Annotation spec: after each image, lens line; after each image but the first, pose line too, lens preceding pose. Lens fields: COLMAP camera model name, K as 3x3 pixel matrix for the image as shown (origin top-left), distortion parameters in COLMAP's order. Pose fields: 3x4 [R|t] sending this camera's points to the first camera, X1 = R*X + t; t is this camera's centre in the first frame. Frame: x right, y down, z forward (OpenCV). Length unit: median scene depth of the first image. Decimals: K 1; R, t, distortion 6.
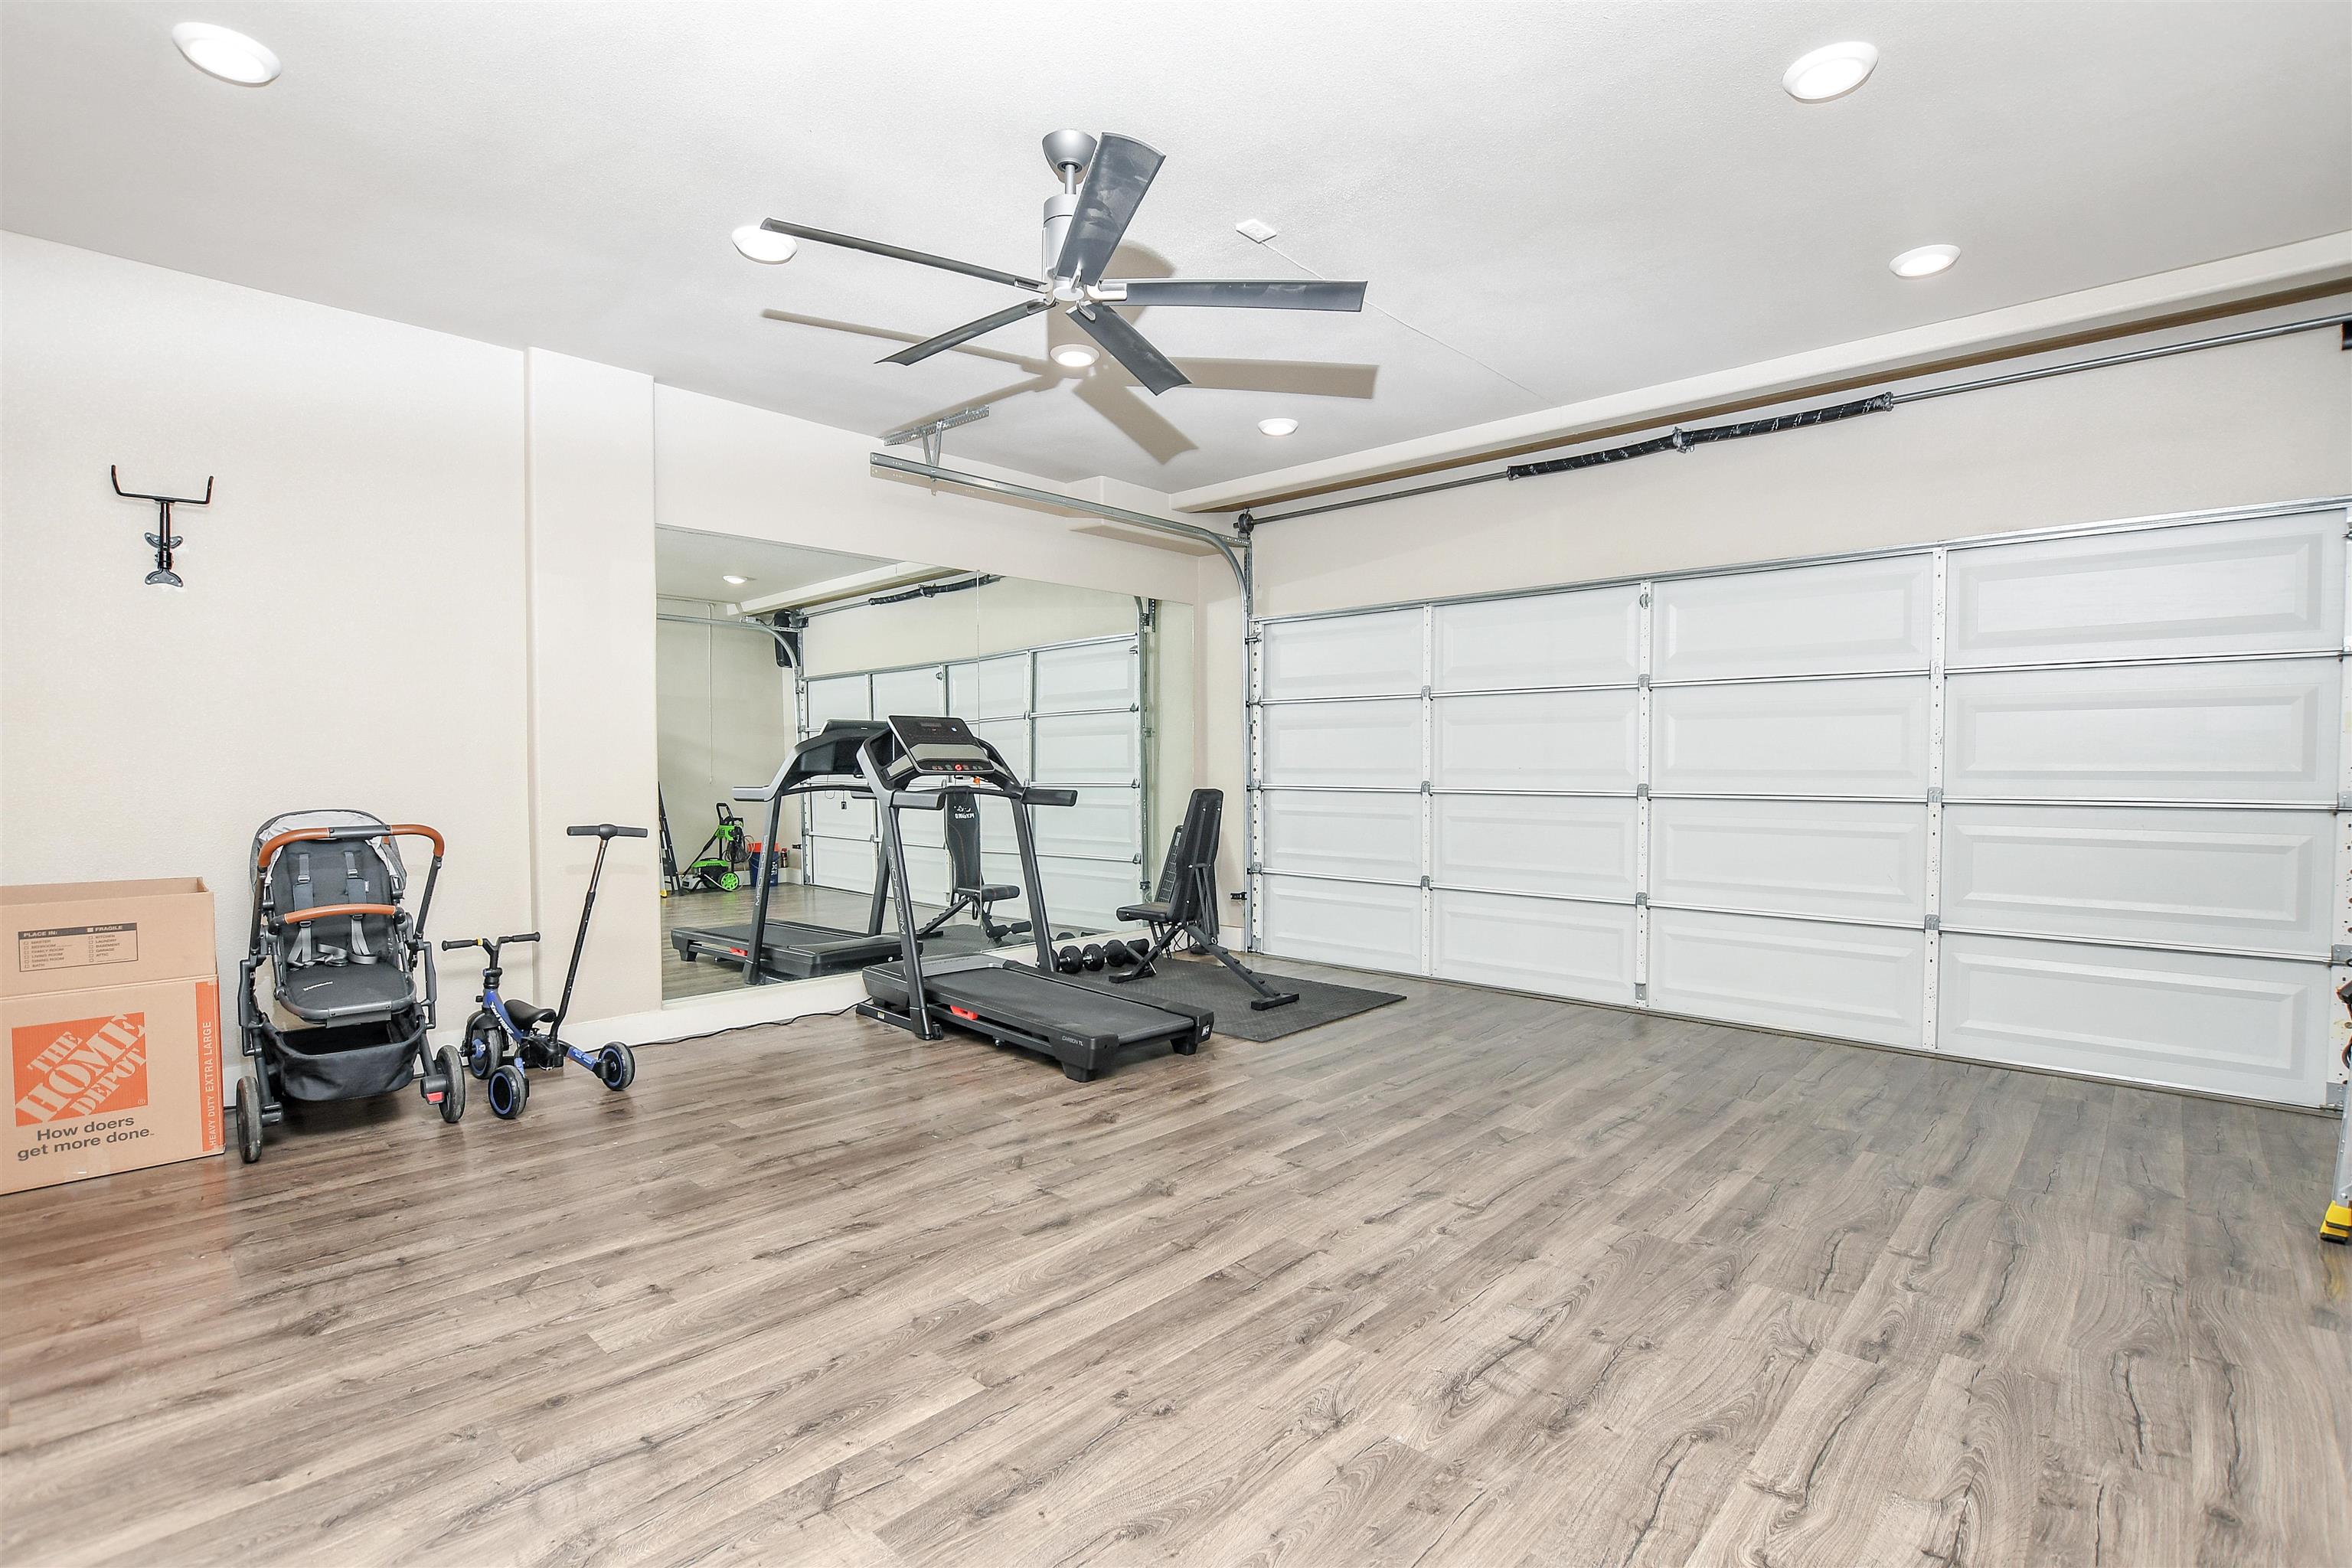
lens RADIAL K [[1101.3, 0, 1167.7], [0, 1101.3, 779.5], [0, 0, 1]] dist [-0.028201, 0.004399]
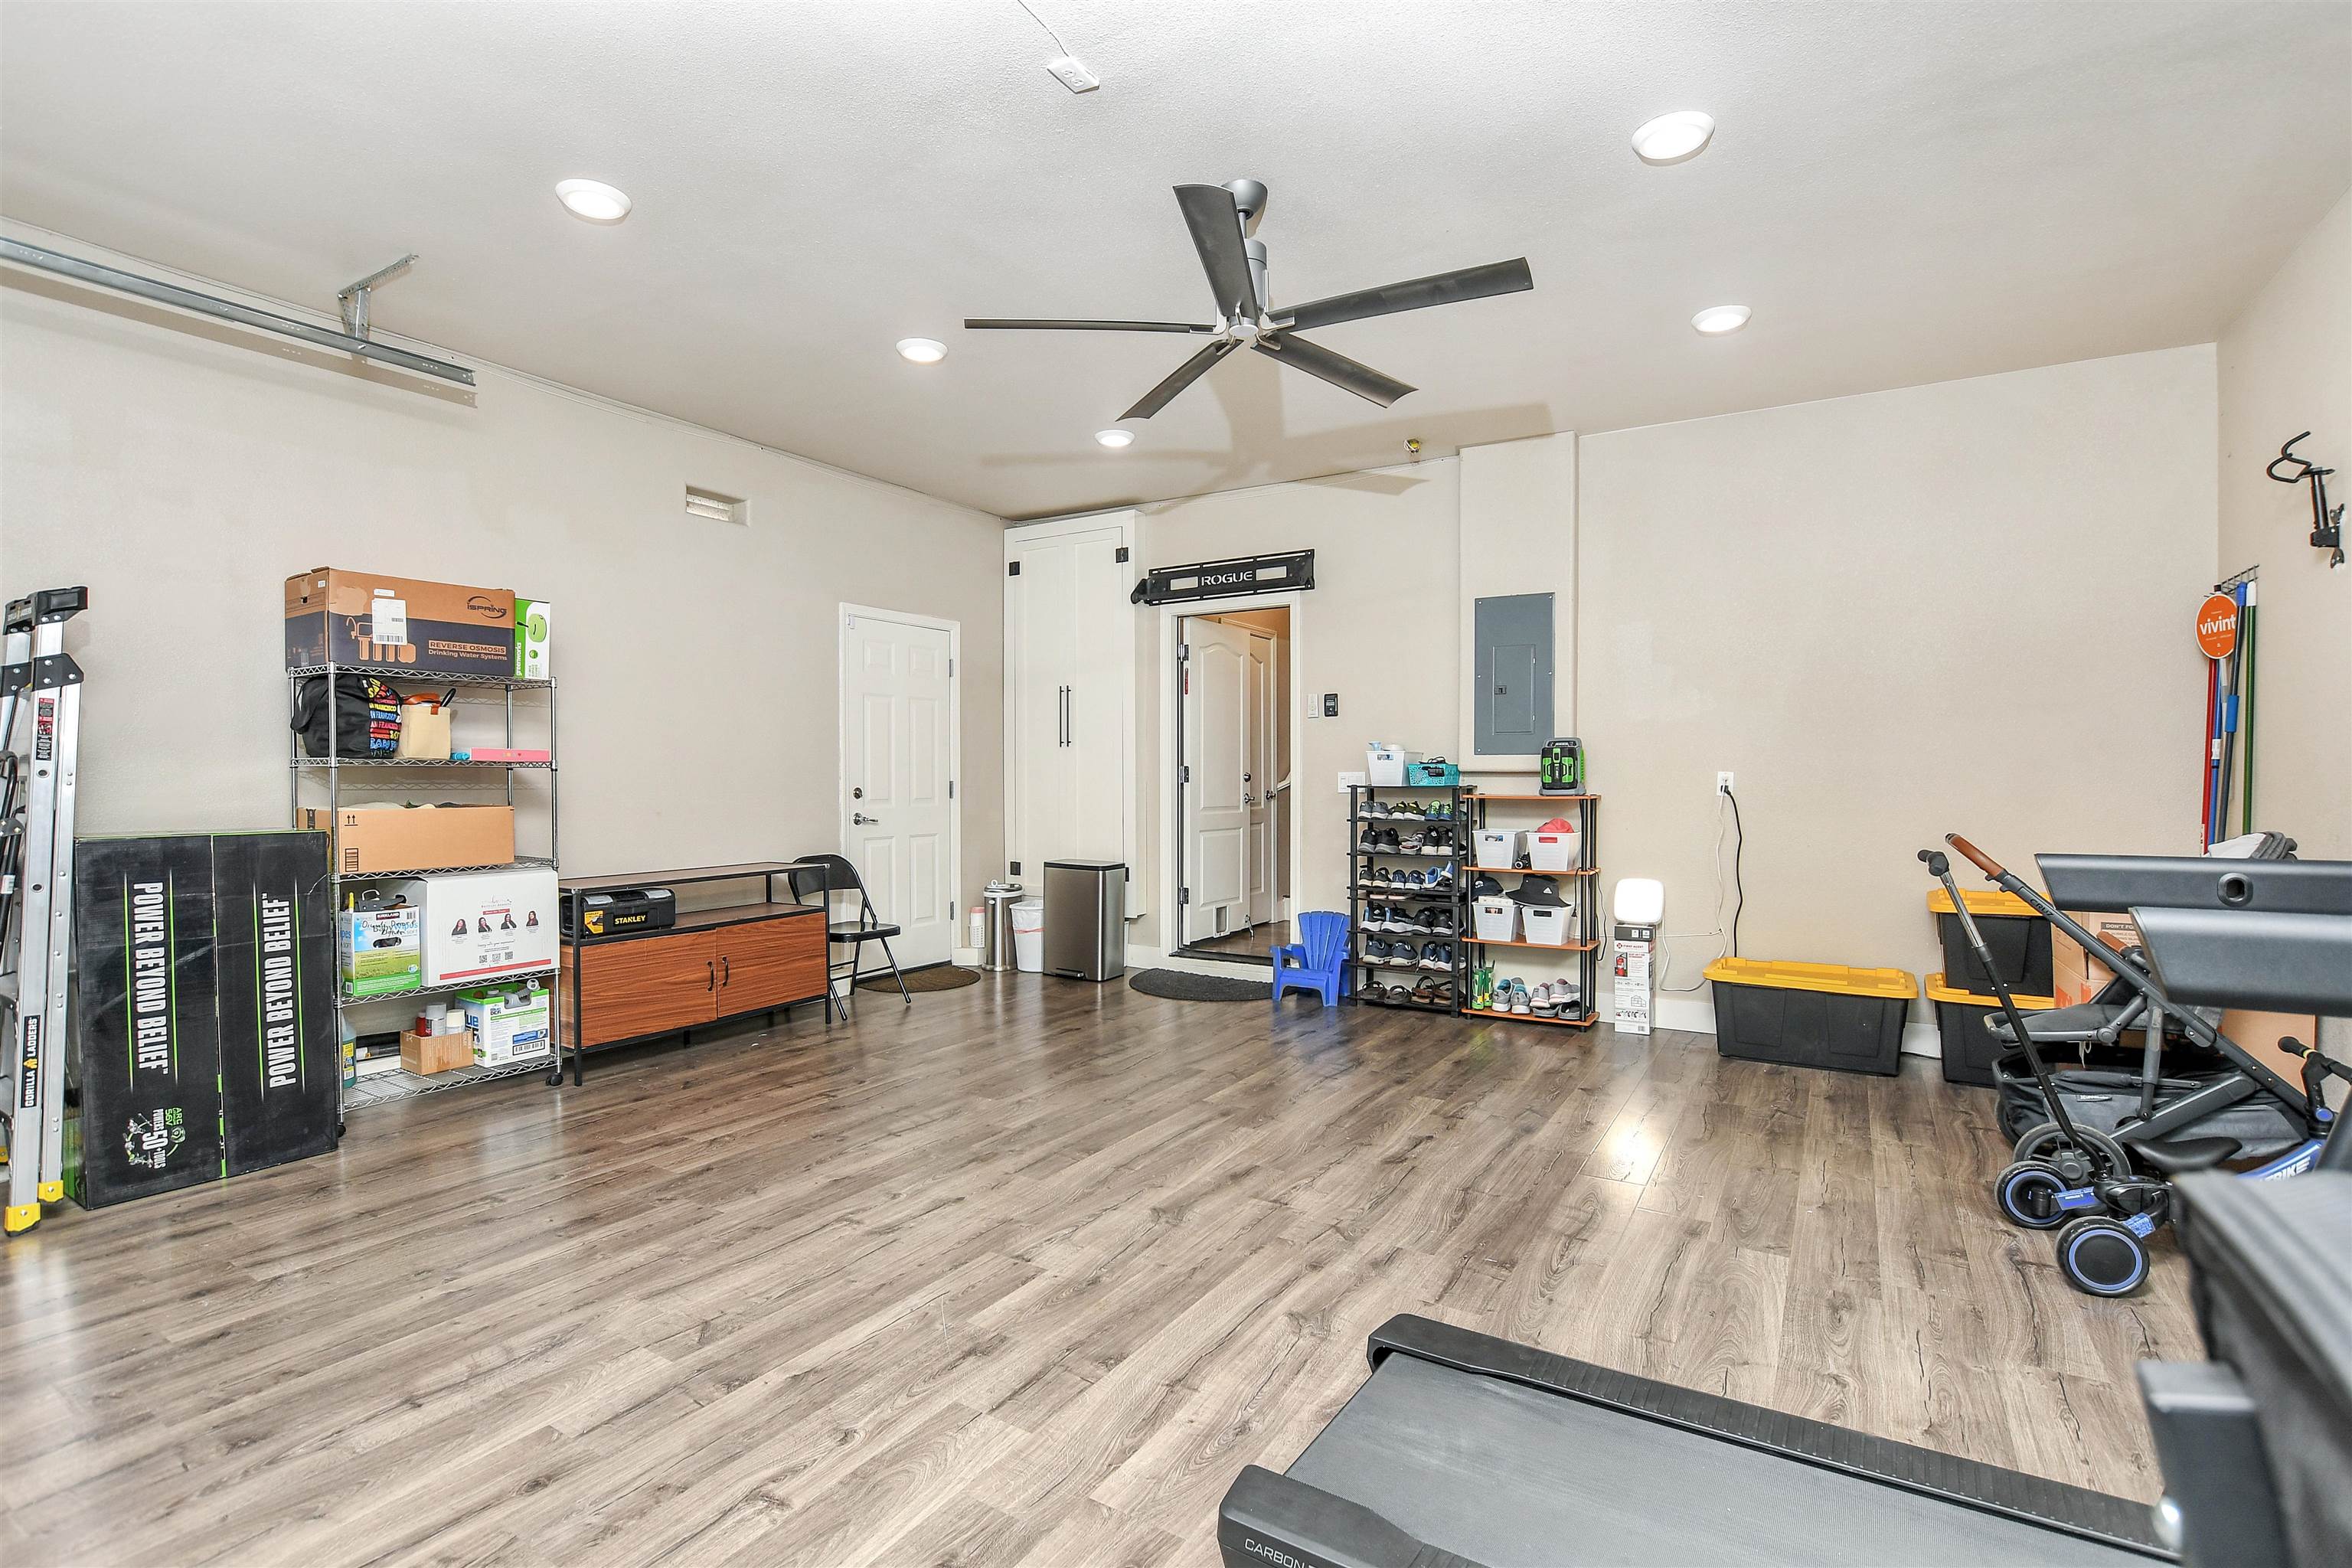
lens RADIAL K [[1101.3, 0, 1172.7], [0, 1101.3, 793.6], [0, 0, 1]] dist [-0.028201, 0.004399]
pose [[-0.980413, 0.001088, -0.196950, 0.178560], [-0.004572, 0.999589, 0.028283, -0.022865], [0.196900, 0.028630, -0.980006, 1.953033]]
